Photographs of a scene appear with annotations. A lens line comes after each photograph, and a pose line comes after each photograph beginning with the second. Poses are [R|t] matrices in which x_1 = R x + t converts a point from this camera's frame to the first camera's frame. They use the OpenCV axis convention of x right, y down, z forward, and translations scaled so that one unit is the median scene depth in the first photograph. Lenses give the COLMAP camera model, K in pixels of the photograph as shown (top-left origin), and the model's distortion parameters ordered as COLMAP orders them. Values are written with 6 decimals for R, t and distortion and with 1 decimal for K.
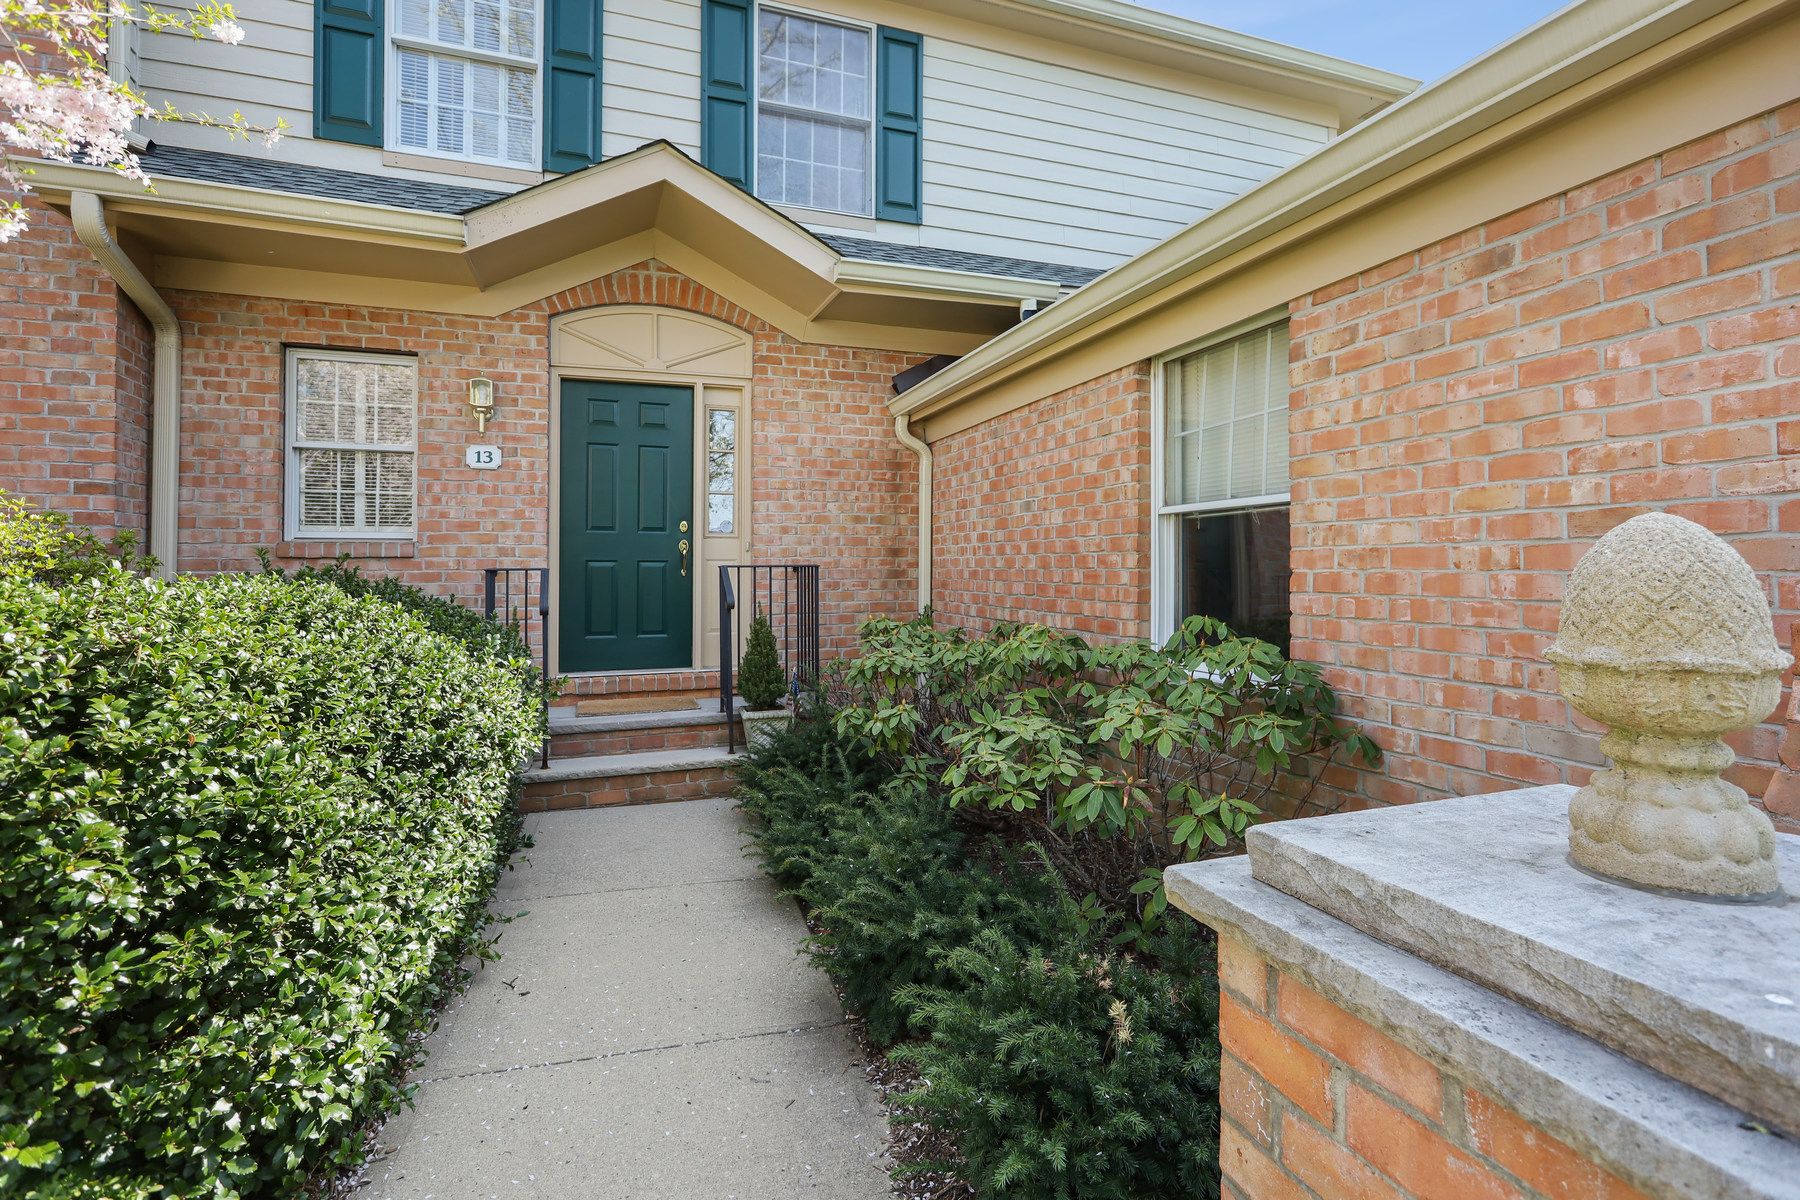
lens RADIAL K [[870.6, 0, 903.6], [0, 870.6, 561.6], [0, 0, 1]] dist [-0.004770, -0.000401]
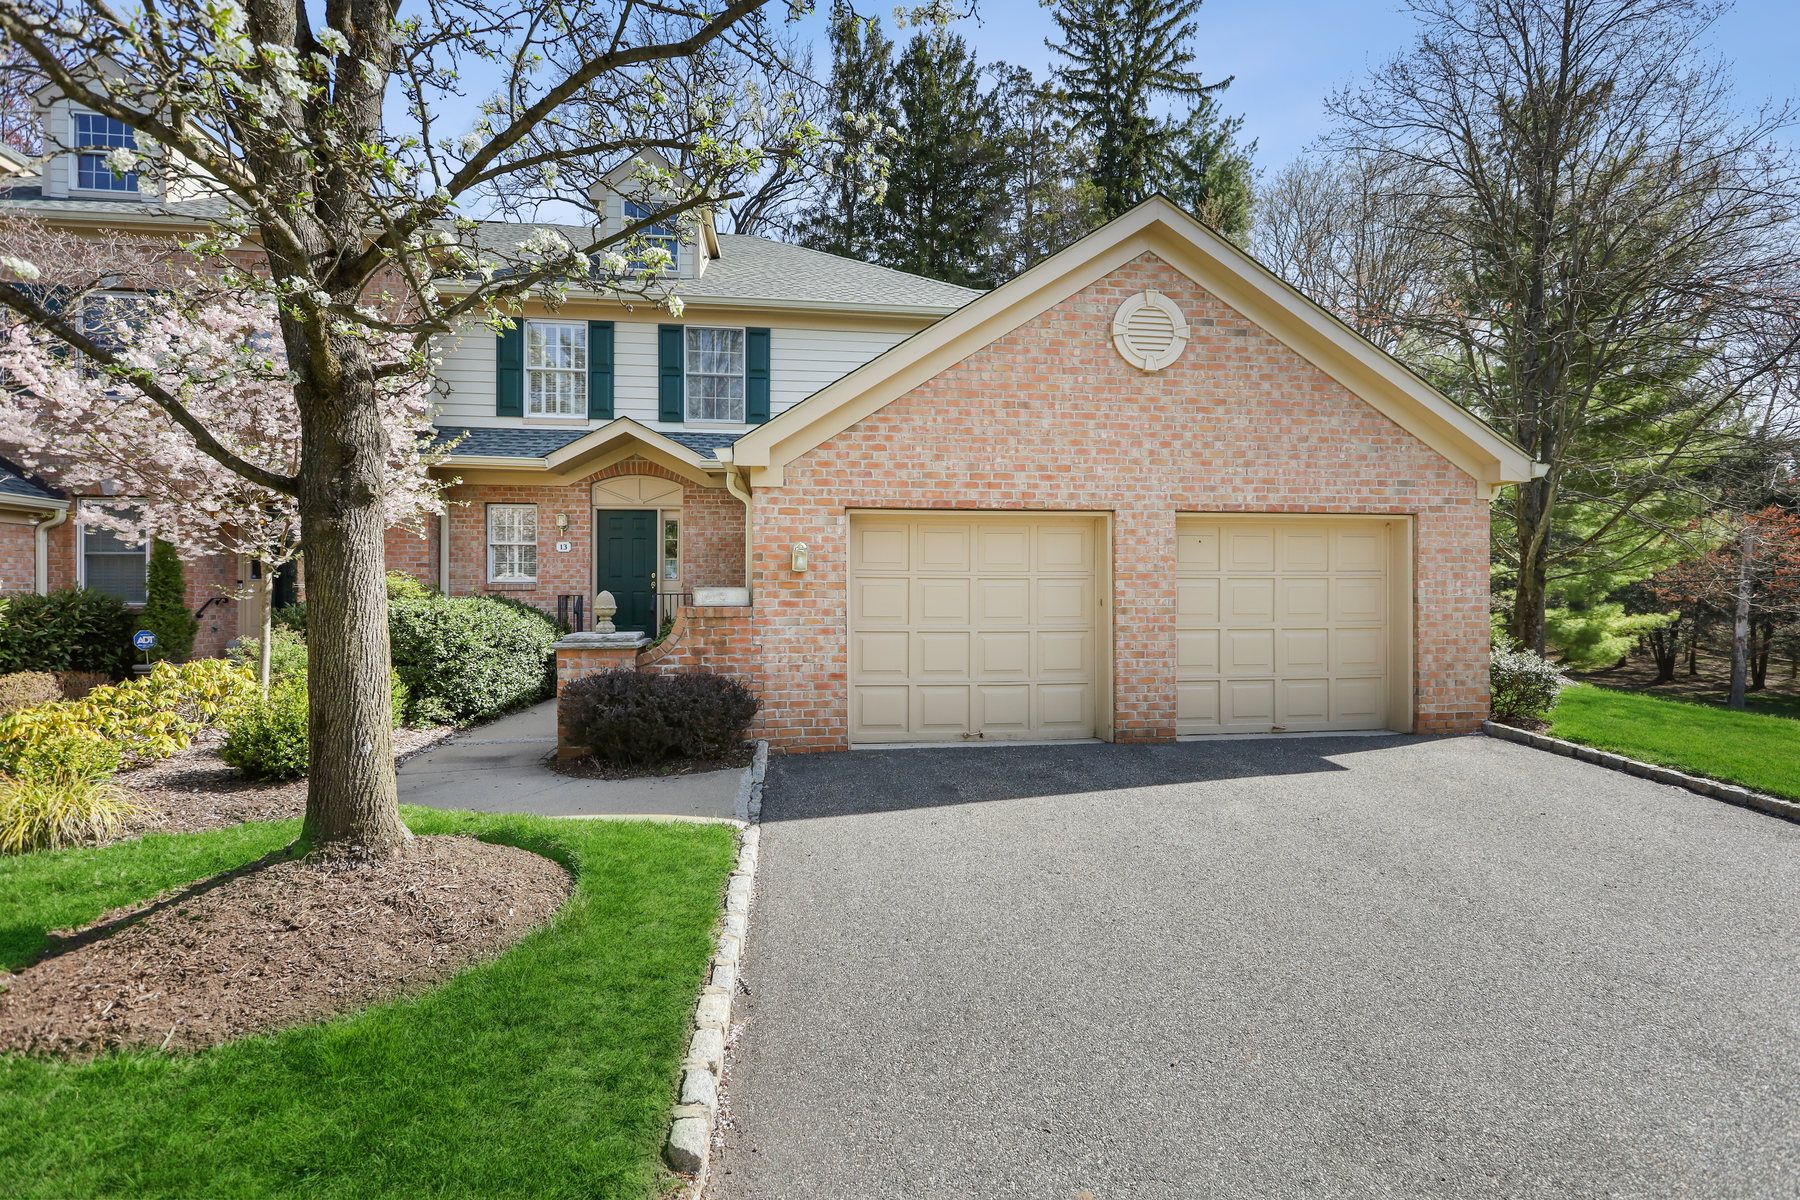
lens RADIAL K [[870.6, 0, 902.6], [0, 870.6, 599.2], [0, 0, 1]] dist [-0.004770, -0.000401]
pose [[0.977753, 0.003561, -0.209731, 0.900454], [-0.000625, 0.999901, 0.014064, -0.013993], [0.209760, -0.013620, 0.977658, -1.095903]]
